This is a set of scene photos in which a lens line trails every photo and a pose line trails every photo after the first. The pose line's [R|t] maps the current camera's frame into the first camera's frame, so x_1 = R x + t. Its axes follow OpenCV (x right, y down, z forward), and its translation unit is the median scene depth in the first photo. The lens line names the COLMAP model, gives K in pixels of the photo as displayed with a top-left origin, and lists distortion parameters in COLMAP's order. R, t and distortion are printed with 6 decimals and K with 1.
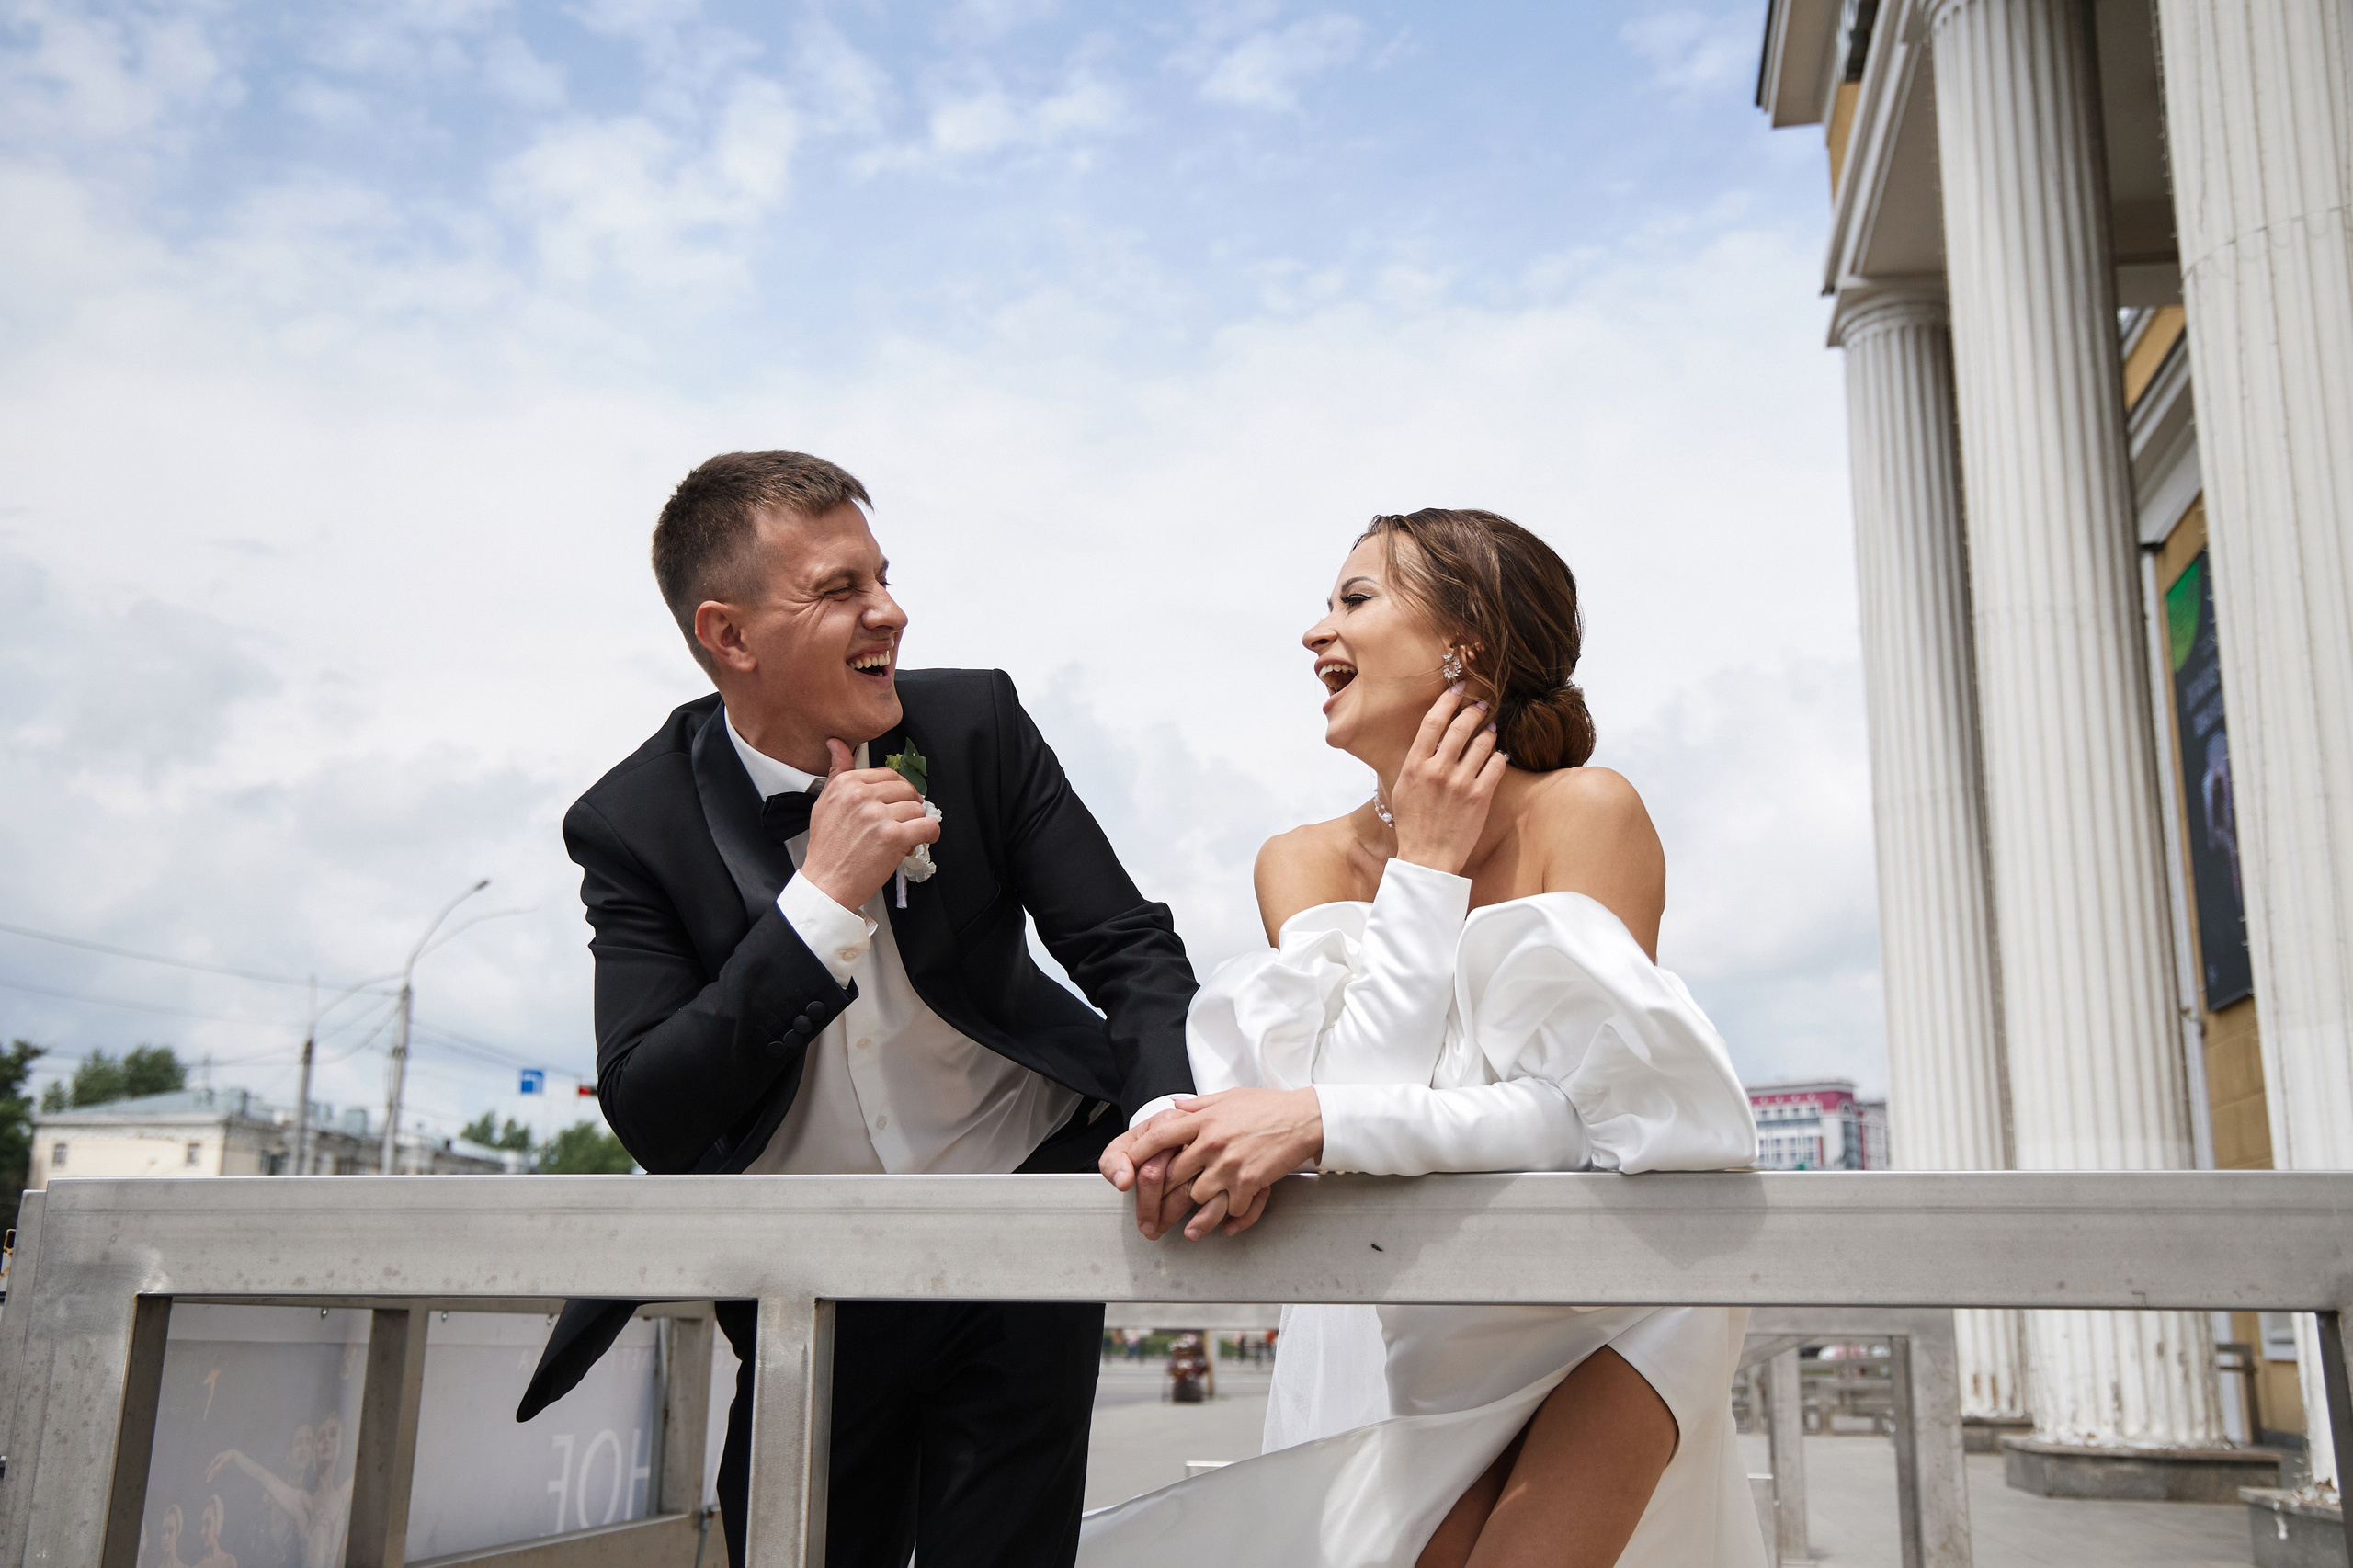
lens RADIAL K [[2219.7, 0, 1176.5], [0, 2219.7, 784.0], [0, 0, 1]] dist [0.019319, 0.017751]
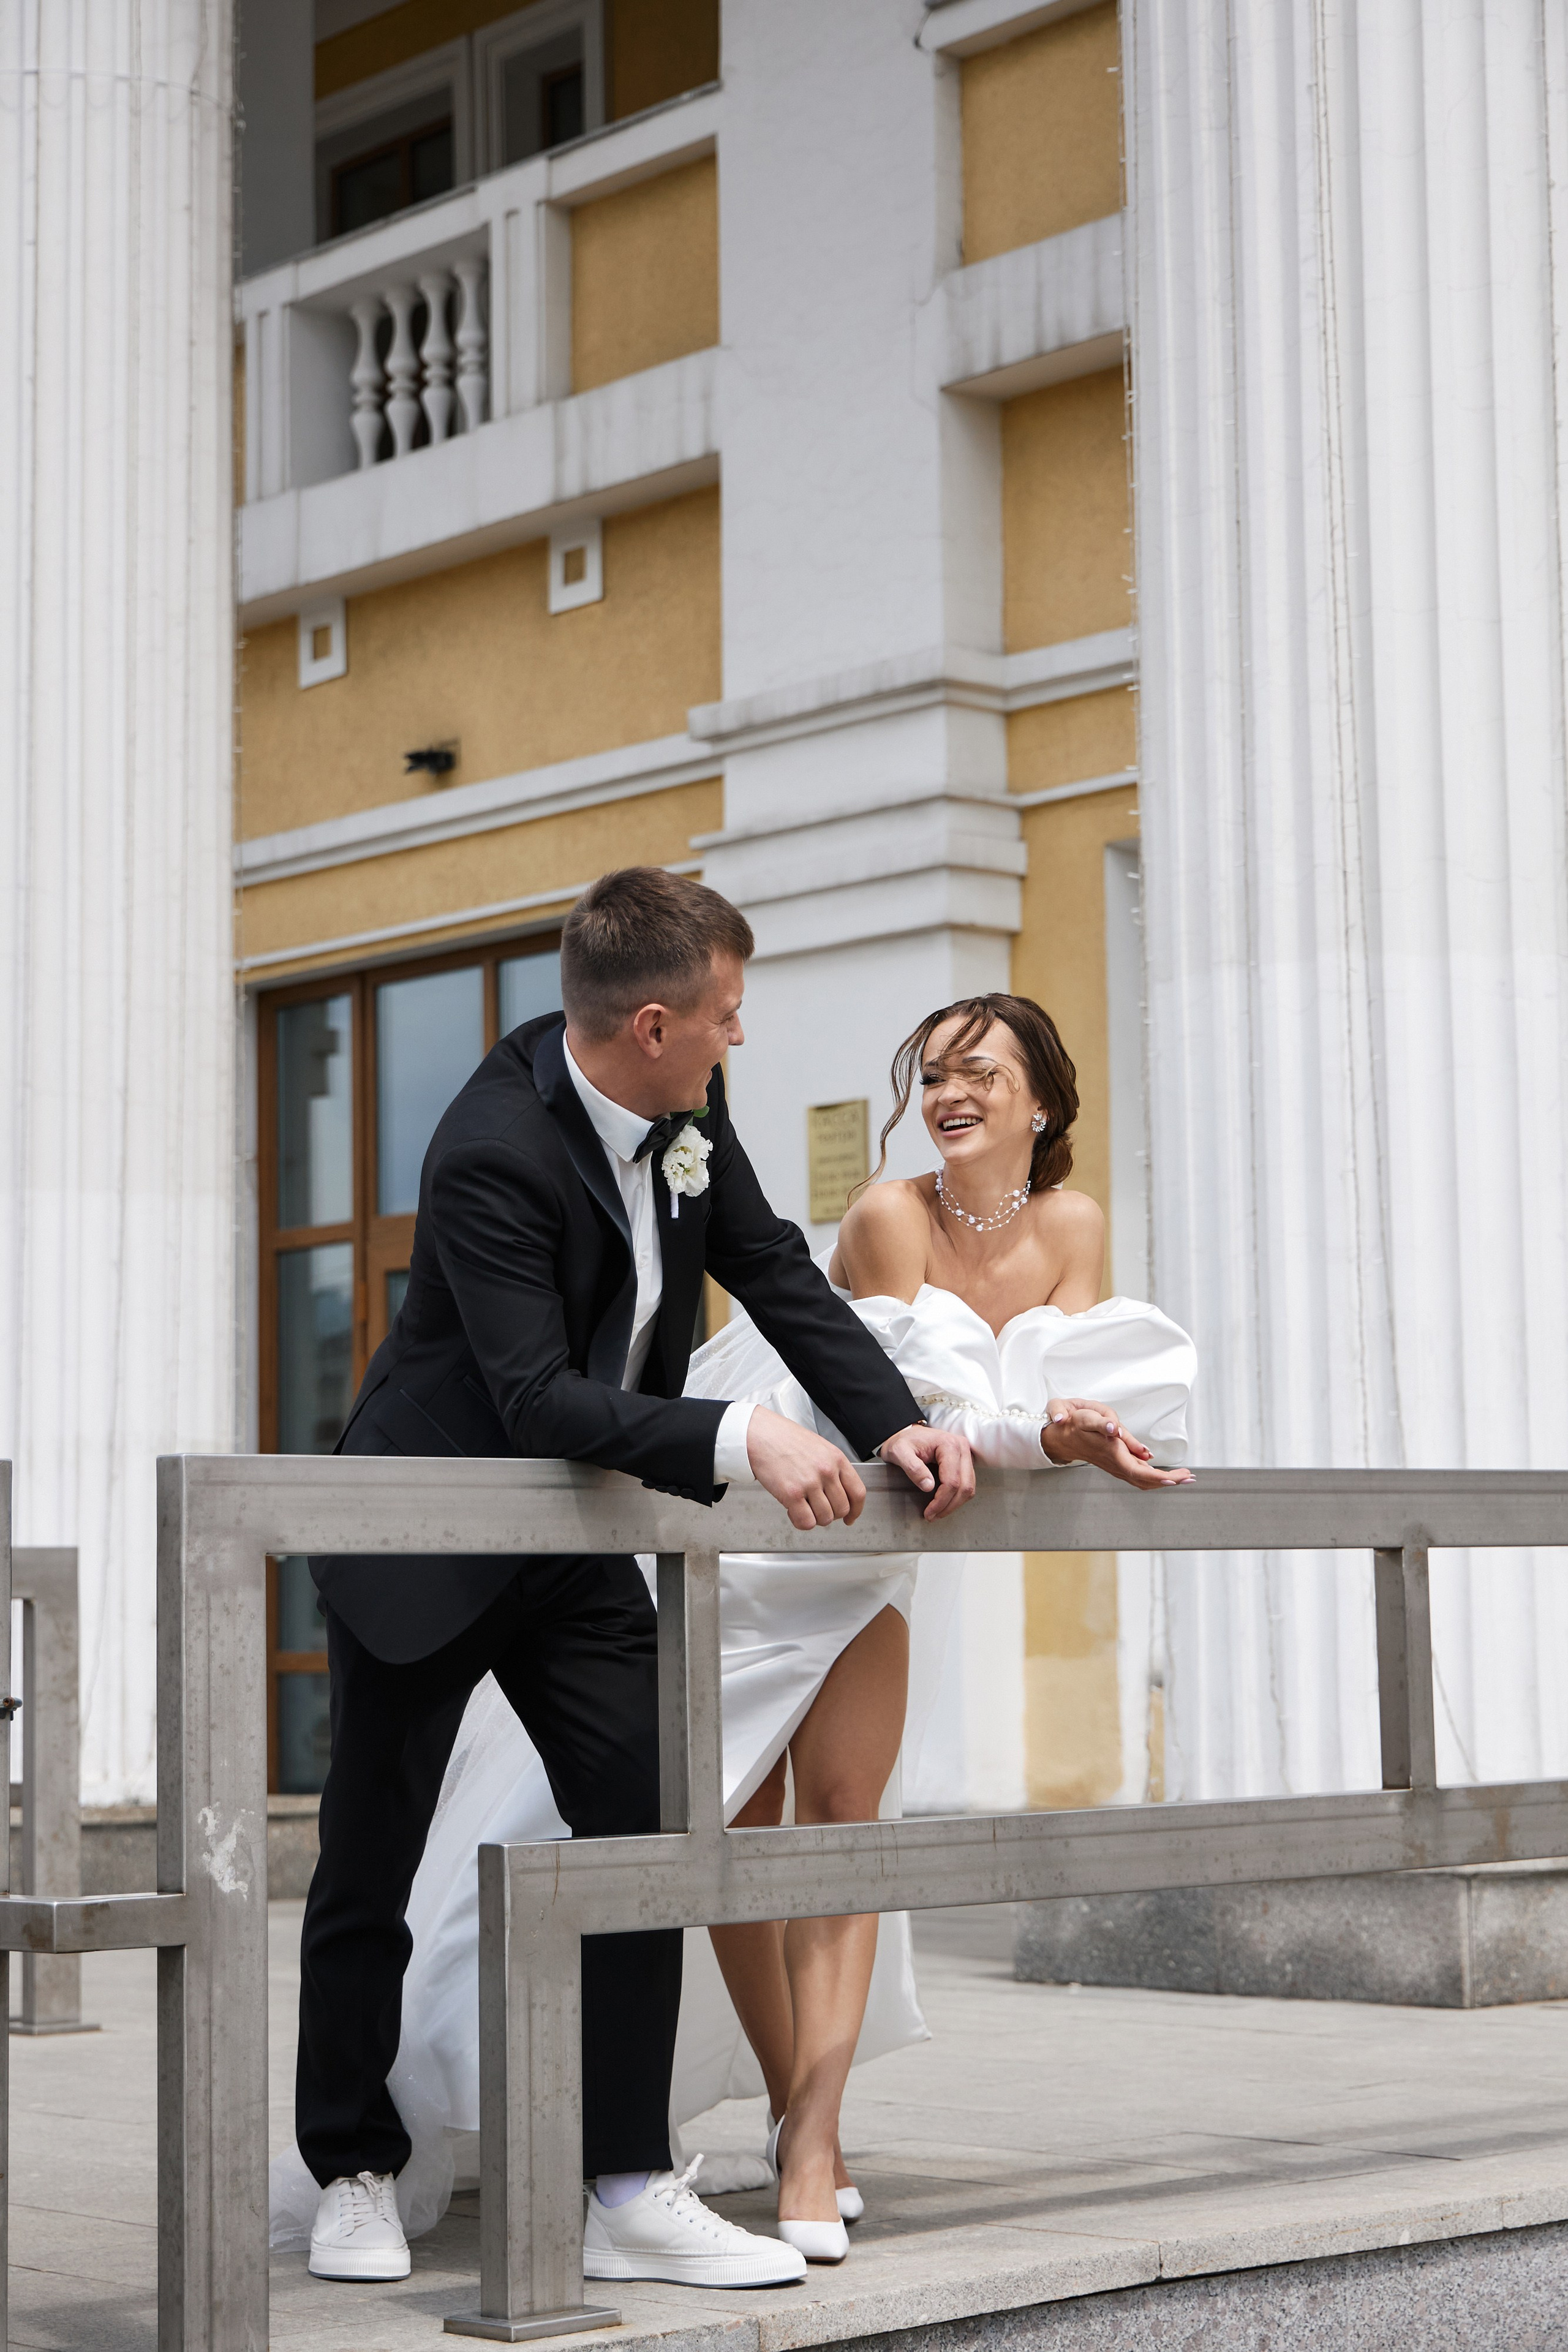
lens RADIAL K [[4587.6, 0, 784.0], [0, 4587.6, 1176.0], [0, 0, 1]] dist [-0.029387, -0.208395]
pose [[0.632240, 0.052110, 0.773018, -2.207227], [-0.160691, 0.984860, 0.065037, -0.174317], [-0.757926, -0.165336, 0.631041, -0.723965]]
